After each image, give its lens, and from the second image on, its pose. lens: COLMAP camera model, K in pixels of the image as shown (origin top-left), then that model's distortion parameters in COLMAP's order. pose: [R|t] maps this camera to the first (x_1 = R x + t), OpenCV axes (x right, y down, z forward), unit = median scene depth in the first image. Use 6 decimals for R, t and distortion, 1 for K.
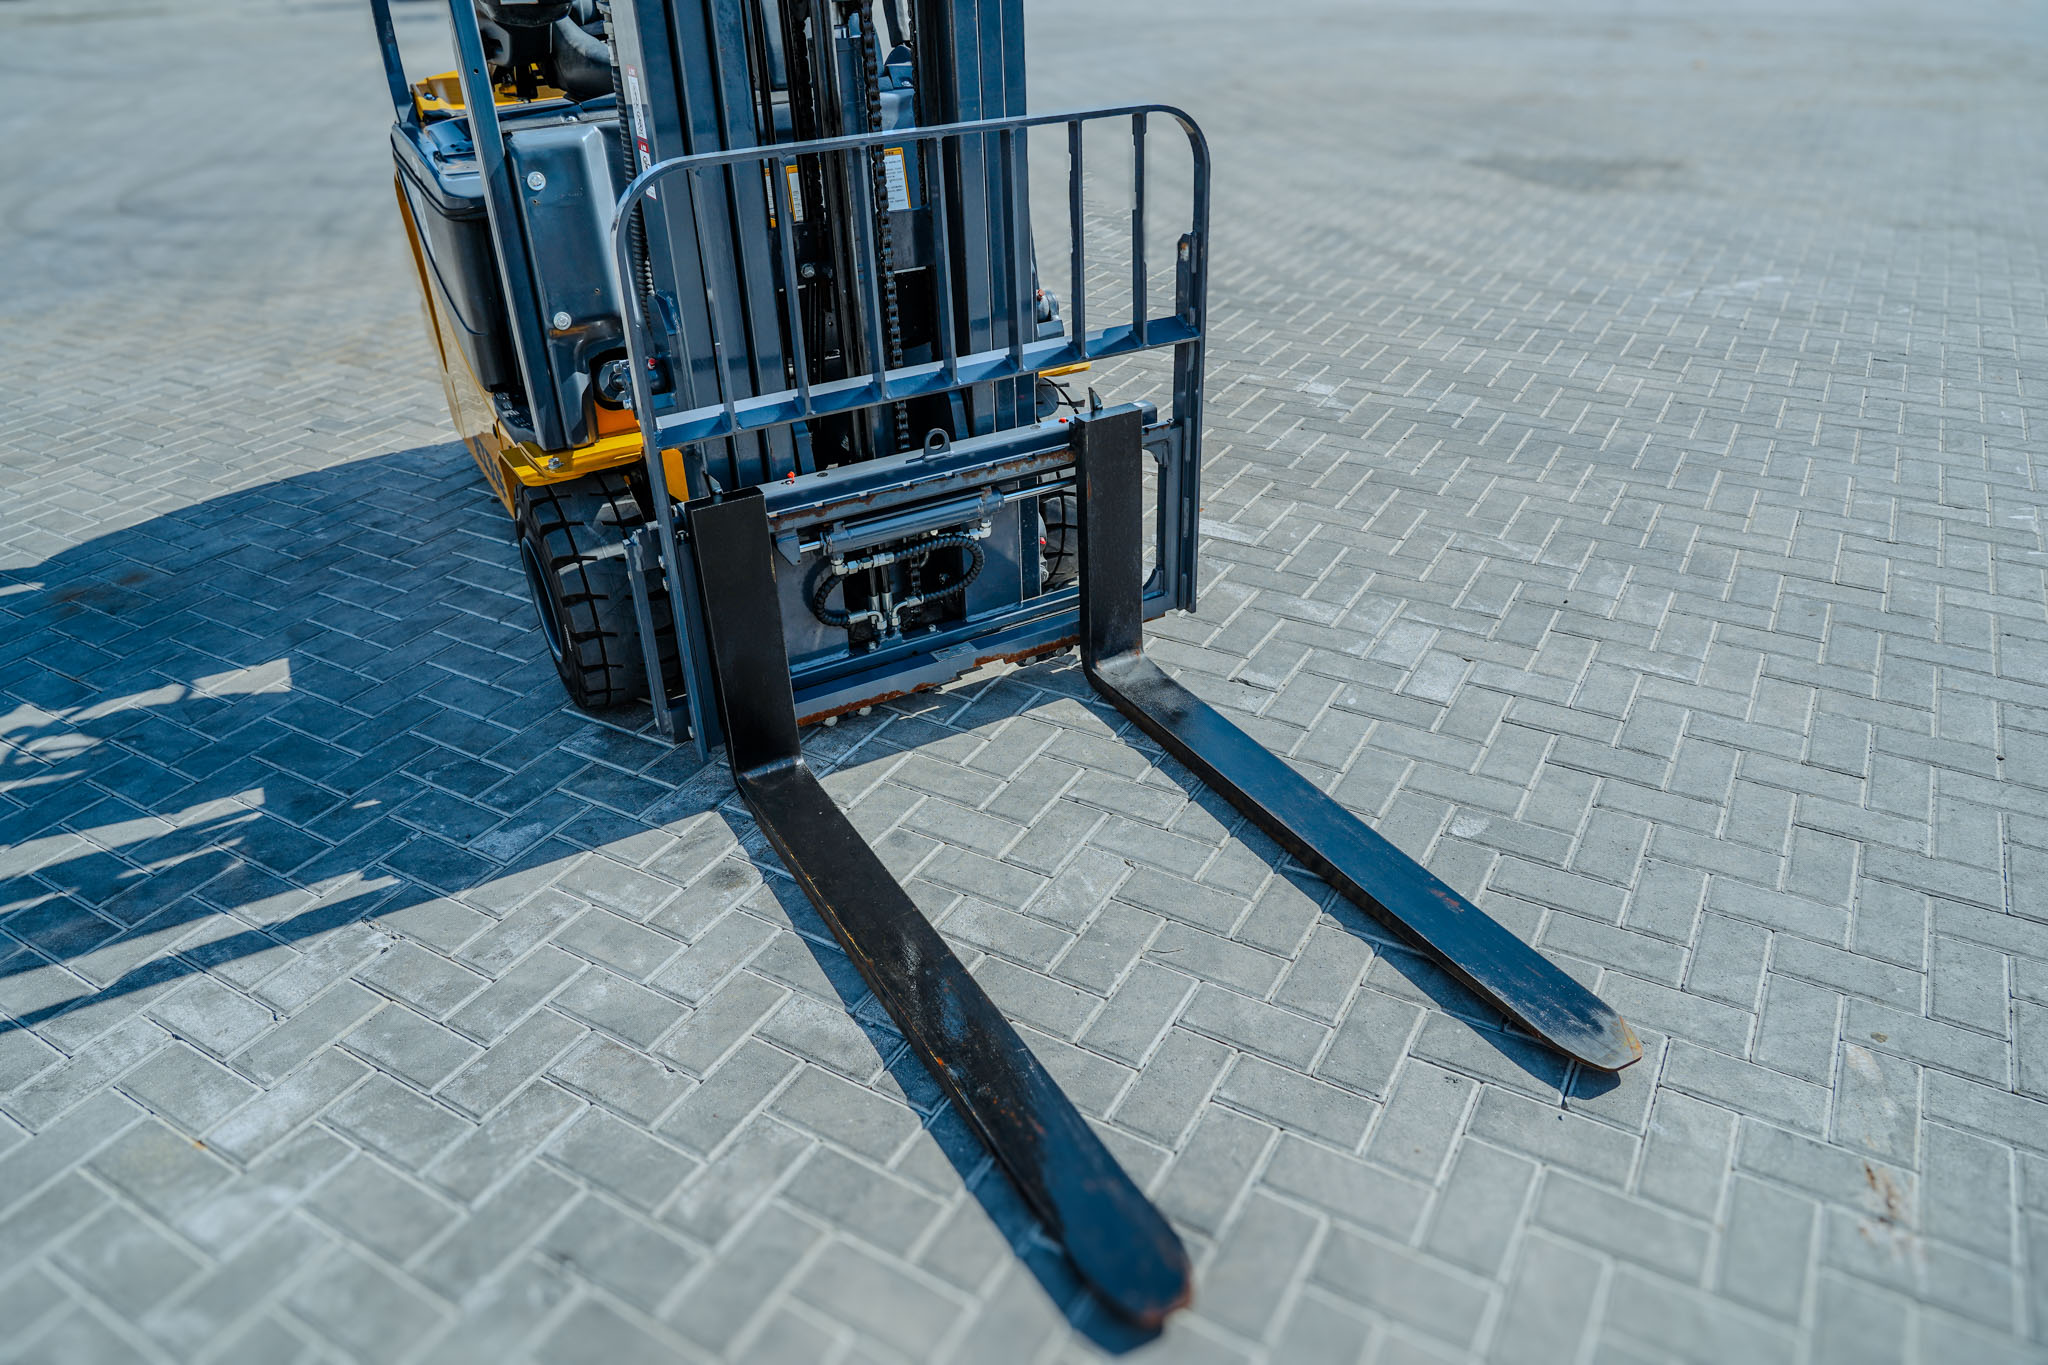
lens RADIAL K [[1382.5, 0, 1020.9], [0, 1382.5, 672.1], [0, 0, 1]] dist [-0.029348, 0.011323]
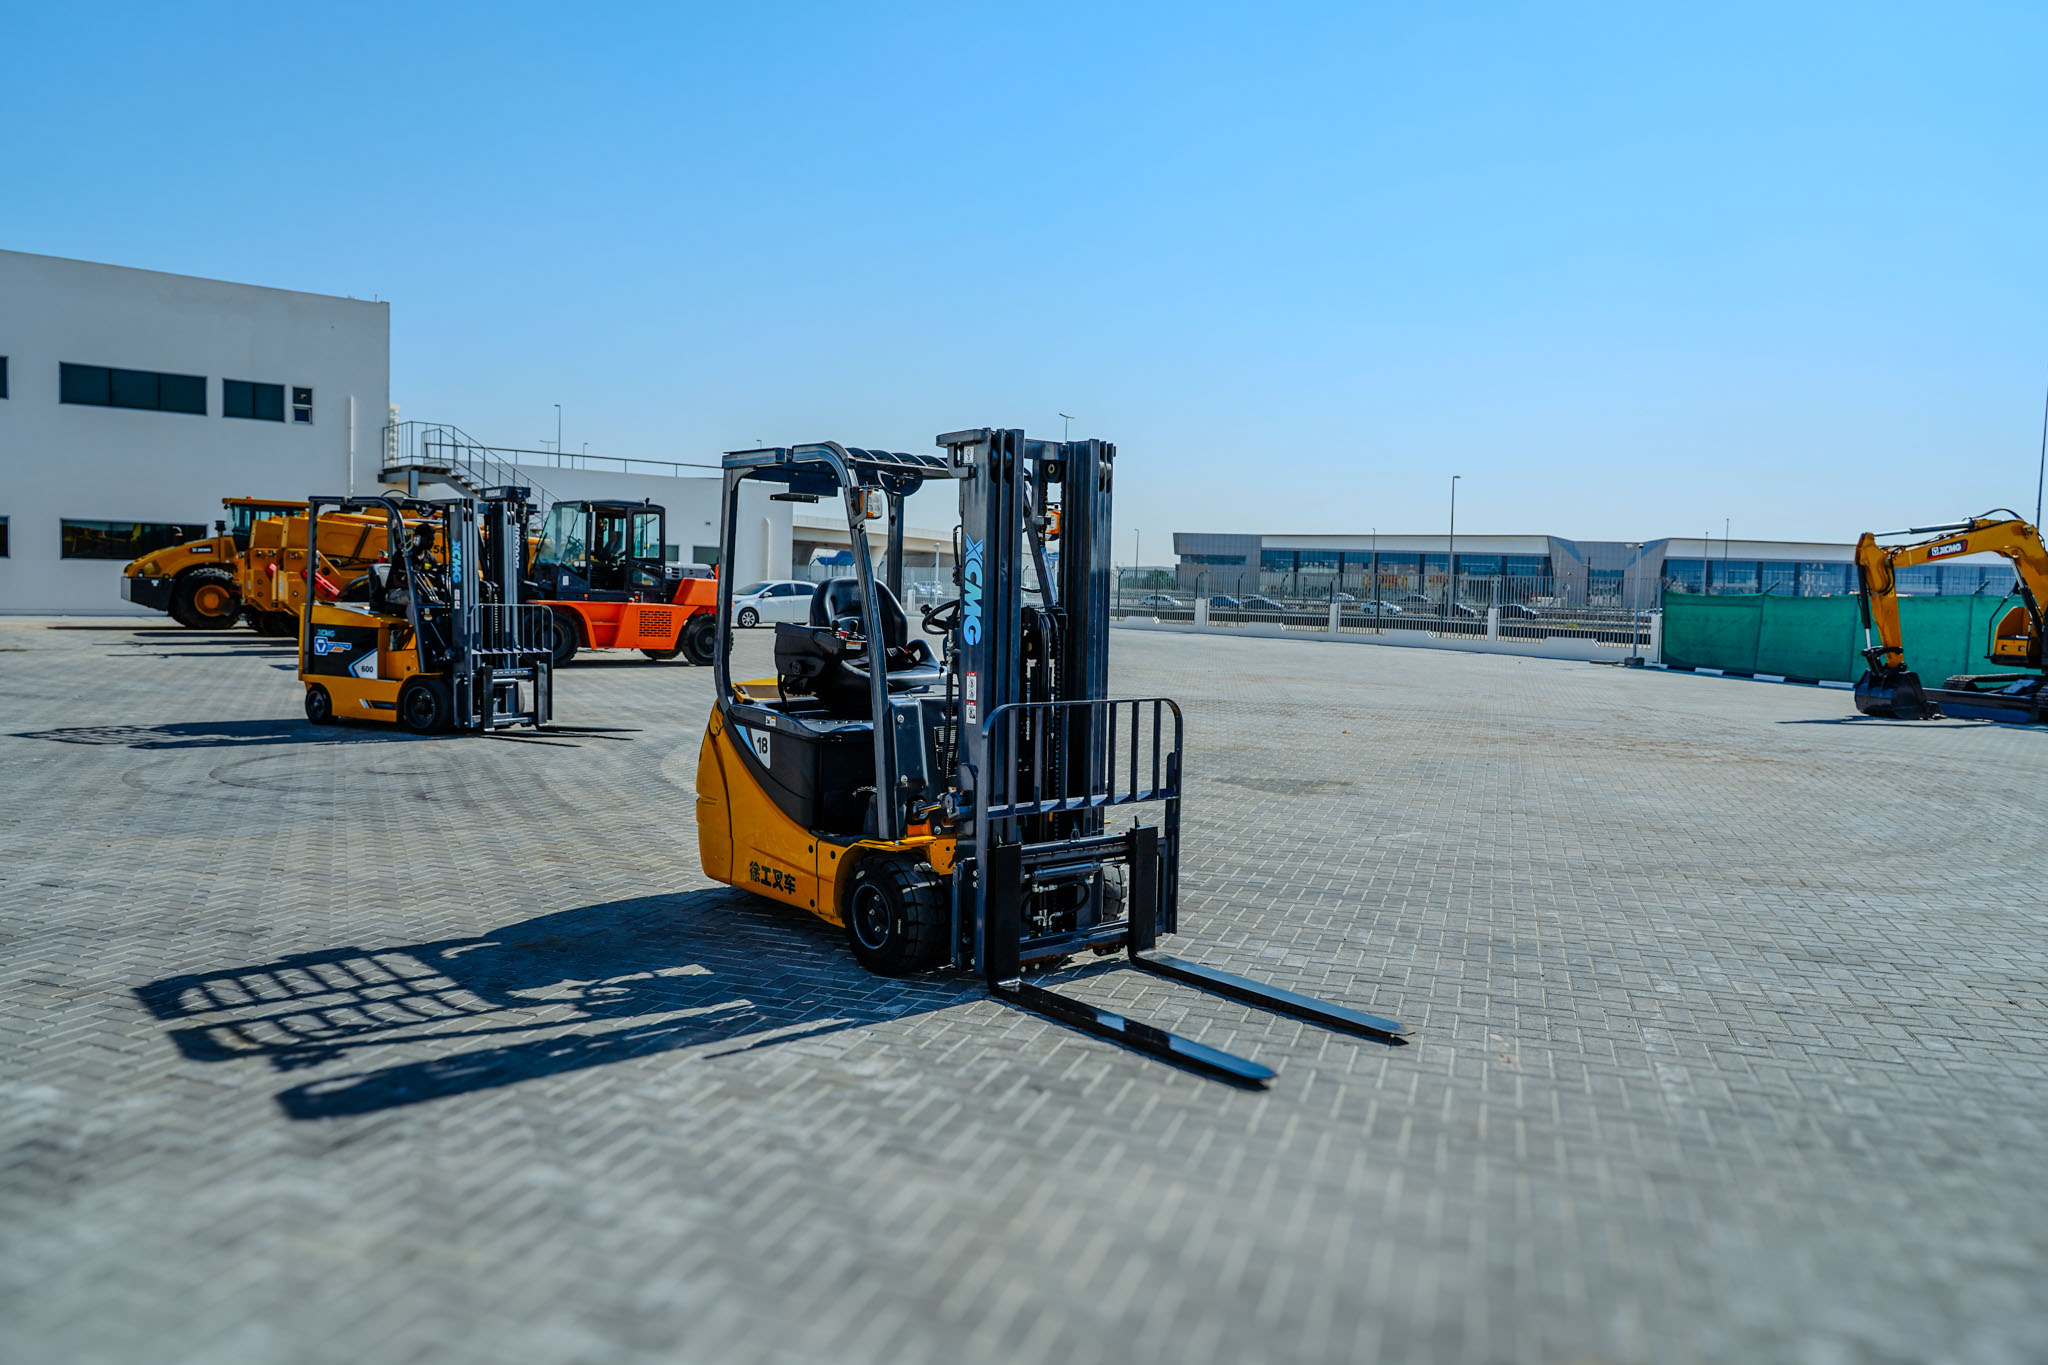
lens RADIAL K [[1395.8, 0, 1023.8], [0, 1395.8, 676.0], [0, 0, 1]] dist [-0.022132, 0.006641]
pose [[0.978223, 0.041234, 0.203421, -0.572611], [0.054376, 0.894926, -0.442889, 0.559090], [-0.200309, 0.444305, 0.873195, -0.992610]]
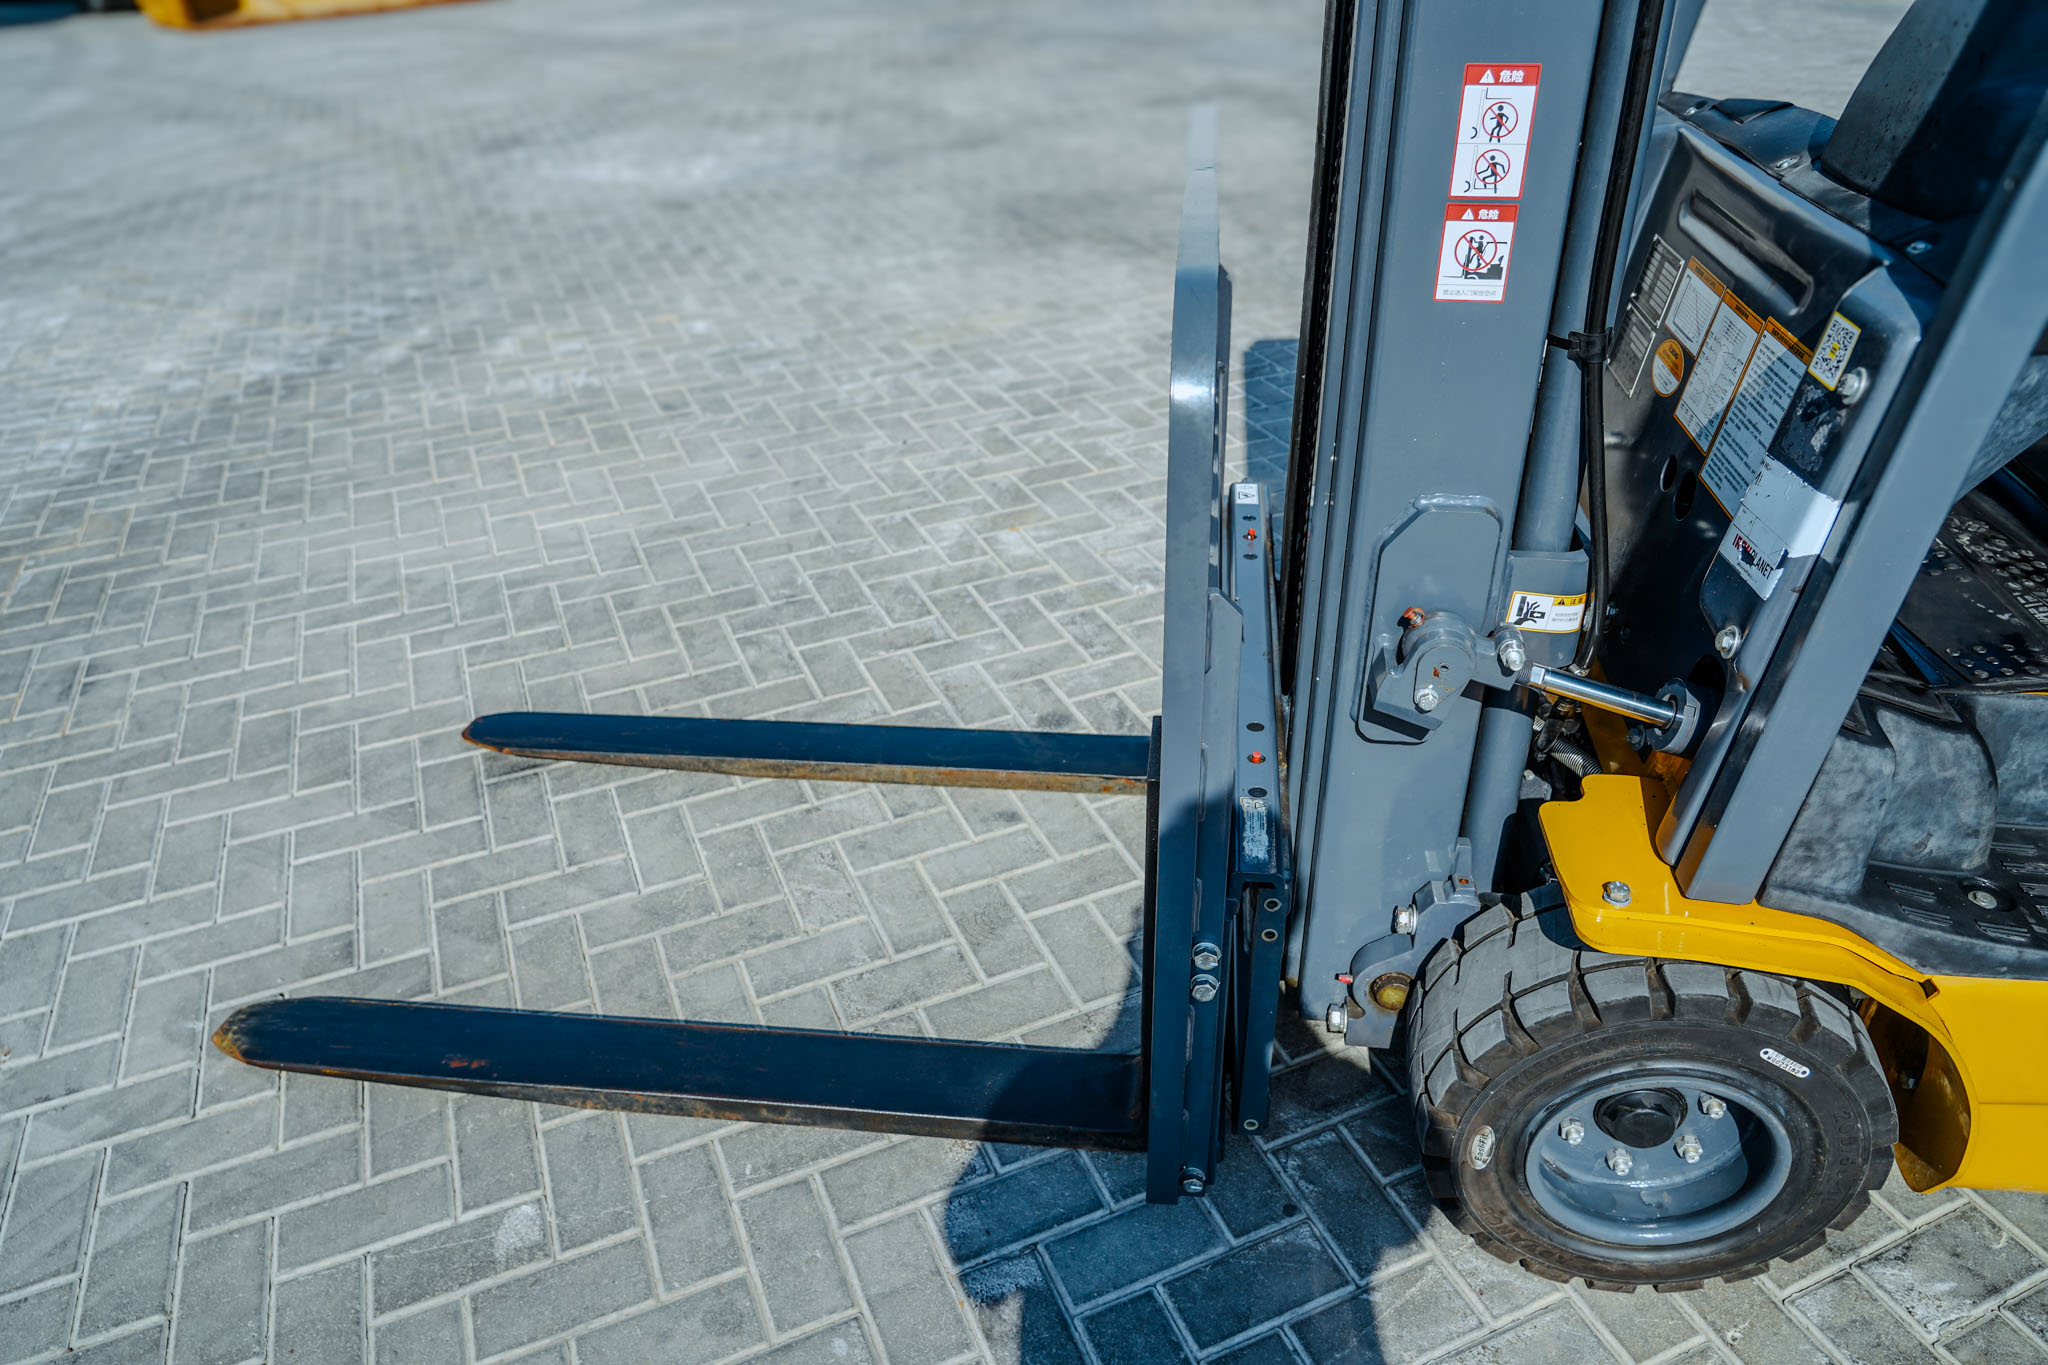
lens RADIAL K [[1382.5, 0, 1020.9], [0, 1382.5, 672.1], [0, 0, 1]] dist [-0.029348, 0.011323]
pose [[-0.592495, 0.459086, -0.661959, 0.454359], [-0.362703, 0.581696, 0.728063, -0.586878], [0.719303, 0.671468, -0.178140, 1.006058]]
